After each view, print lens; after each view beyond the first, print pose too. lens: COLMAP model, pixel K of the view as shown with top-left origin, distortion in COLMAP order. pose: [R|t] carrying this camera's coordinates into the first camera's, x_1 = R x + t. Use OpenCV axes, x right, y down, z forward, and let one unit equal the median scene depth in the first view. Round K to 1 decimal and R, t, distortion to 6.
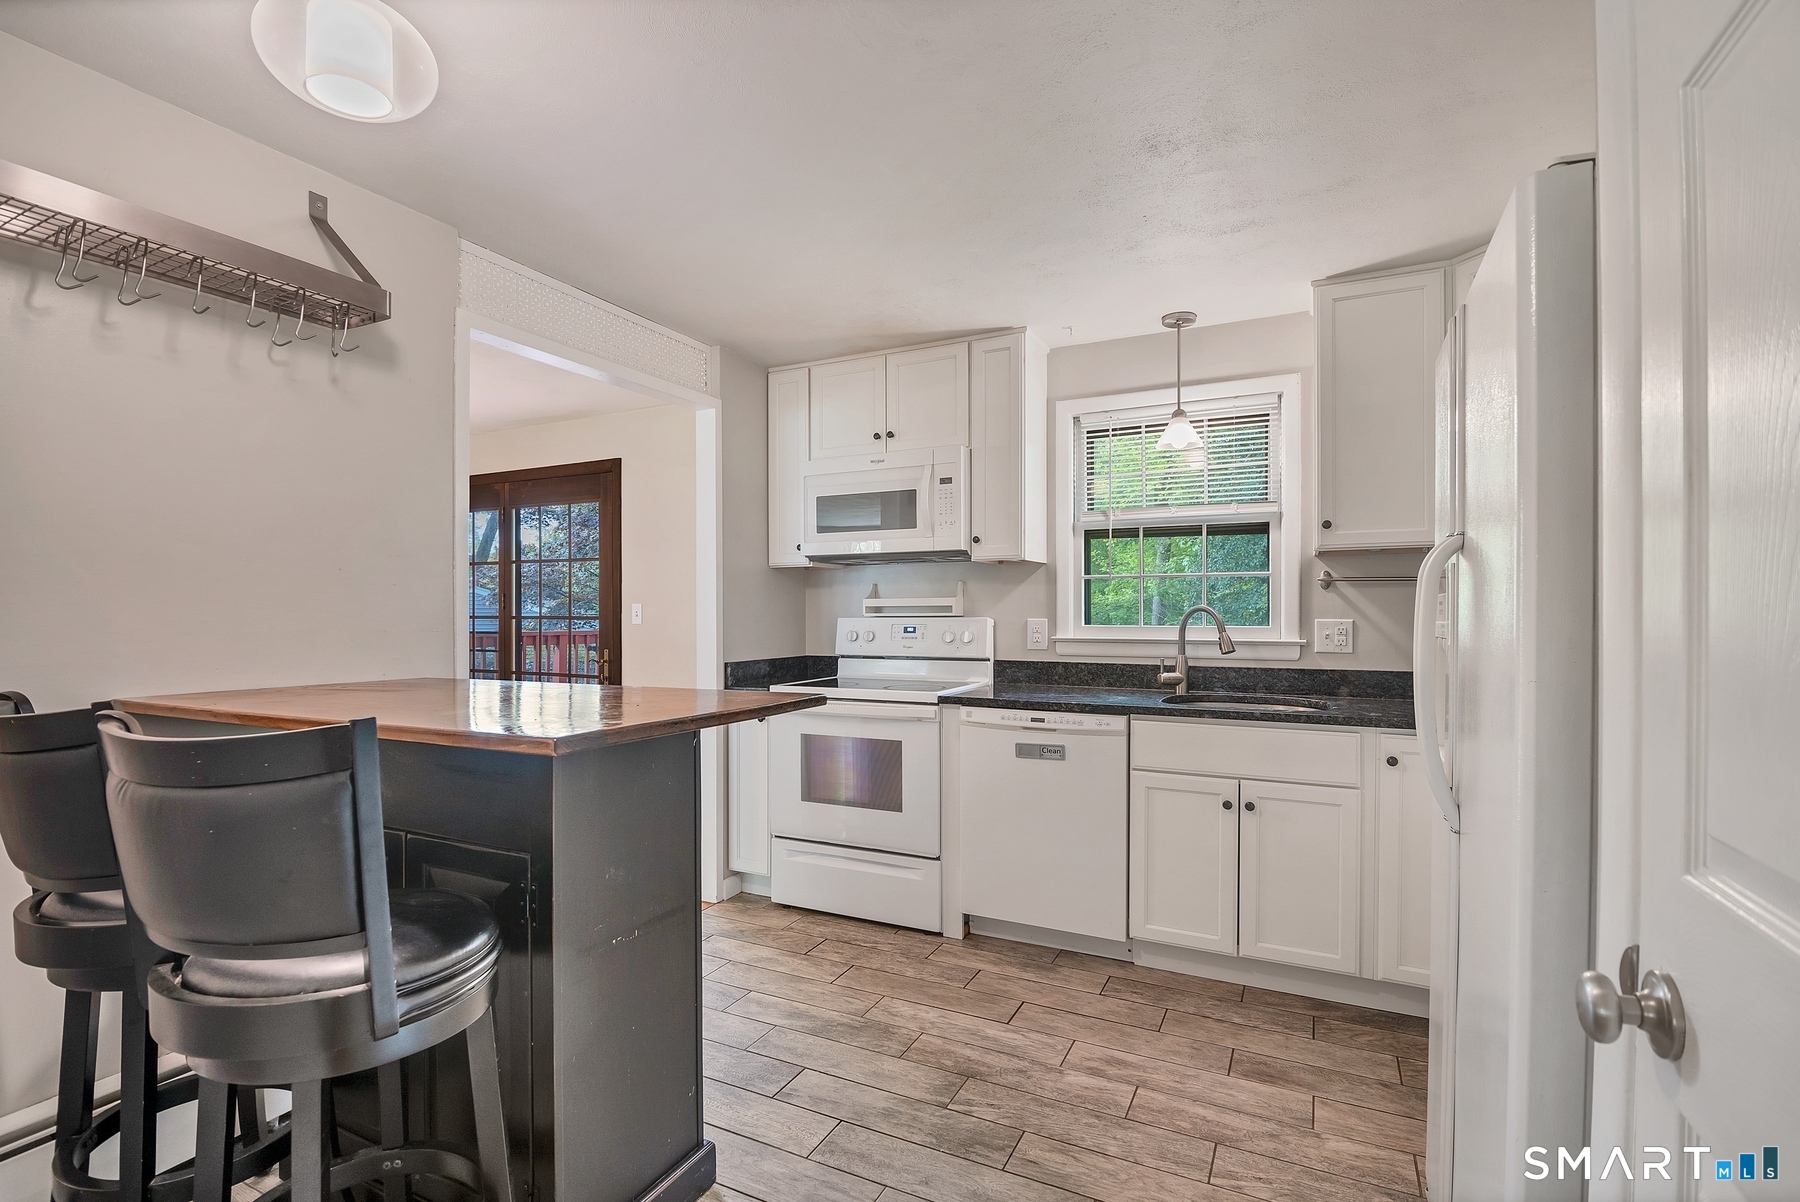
lens RADIAL K [[828.1, 0, 884.4], [0, 828.1, 616.5], [0, 0, 1]] dist [-0.002681, -0.007400]
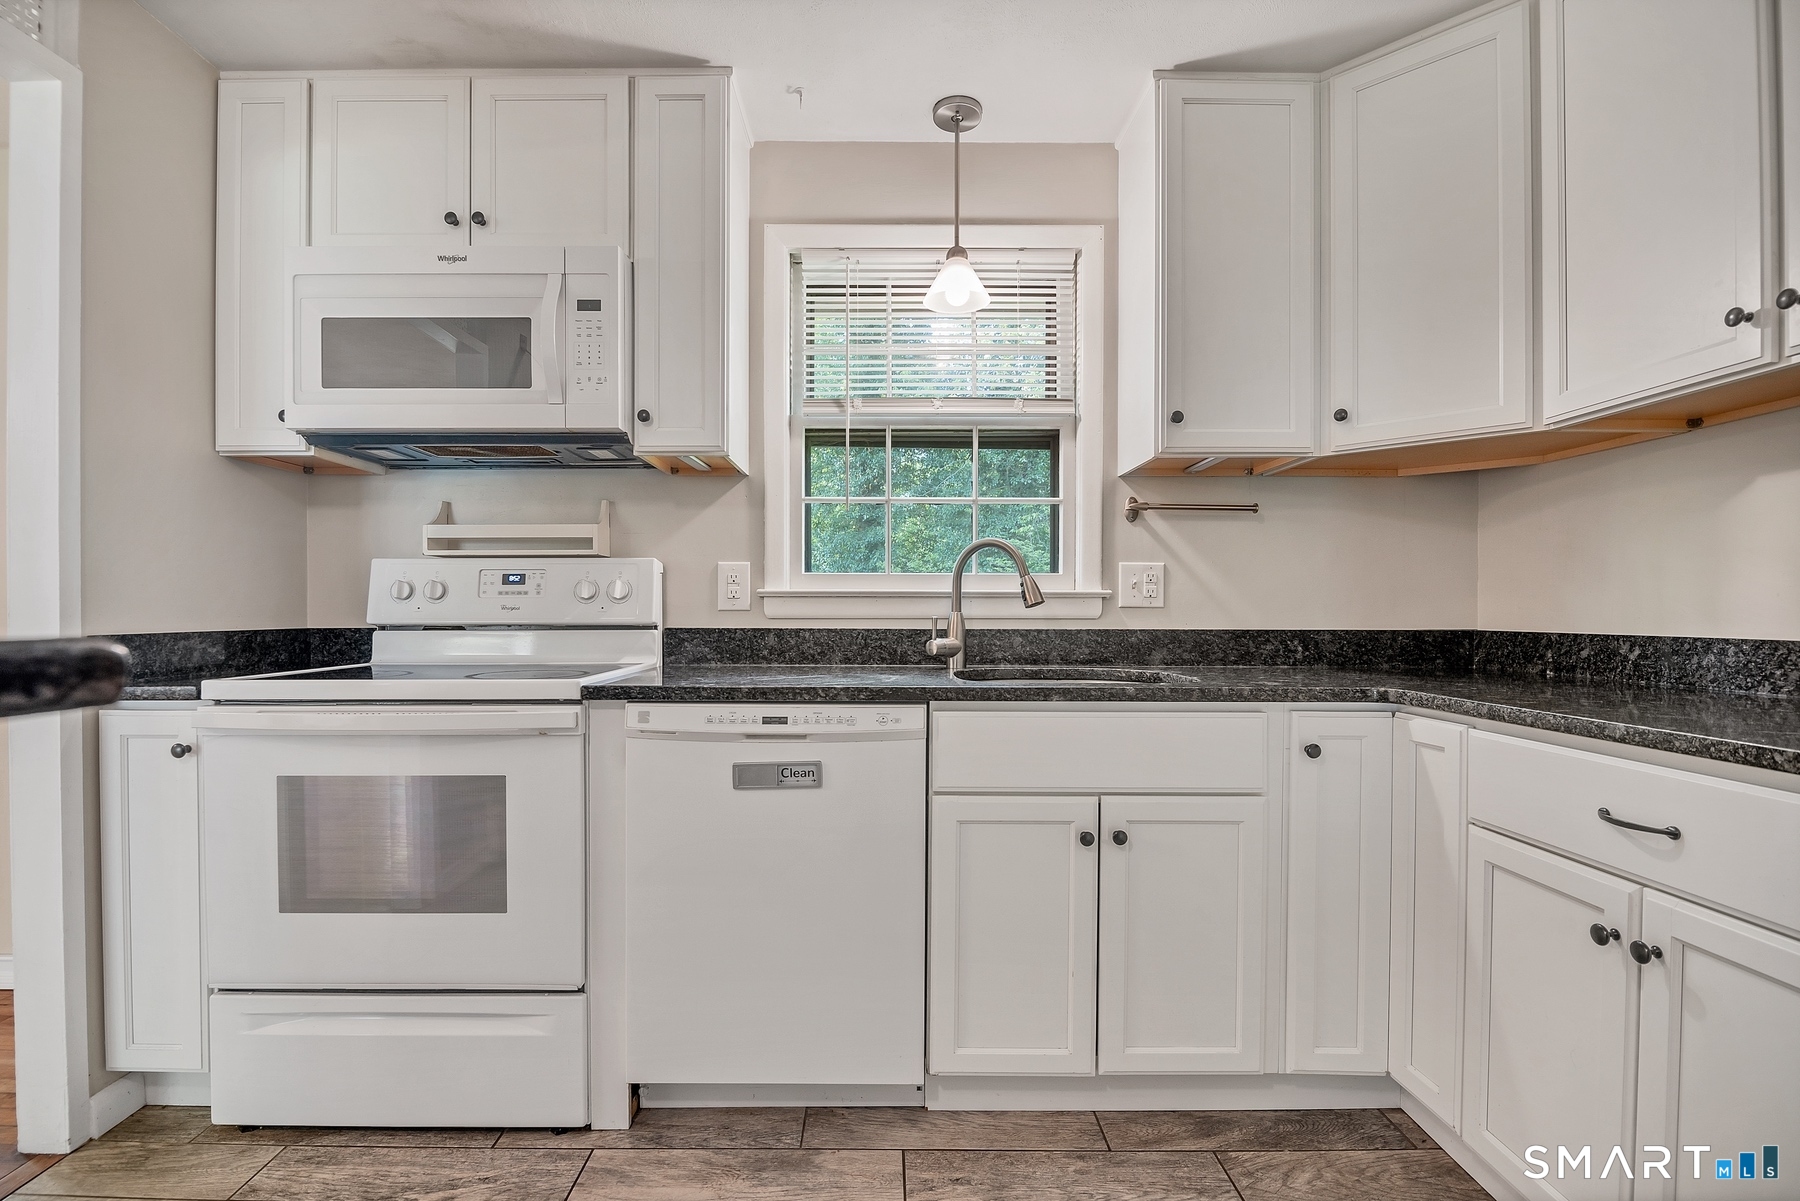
lens RADIAL K [[828.1, 0, 884.4], [0, 828.1, 616.0], [0, 0, 1]] dist [-0.002681, -0.007400]
pose [[0.888580, -0.000911, 0.458722, -0.005465], [-0.000155, 0.999997, 0.002286, 0.046655], [-0.458723, -0.002102, 0.888577, 0.411606]]
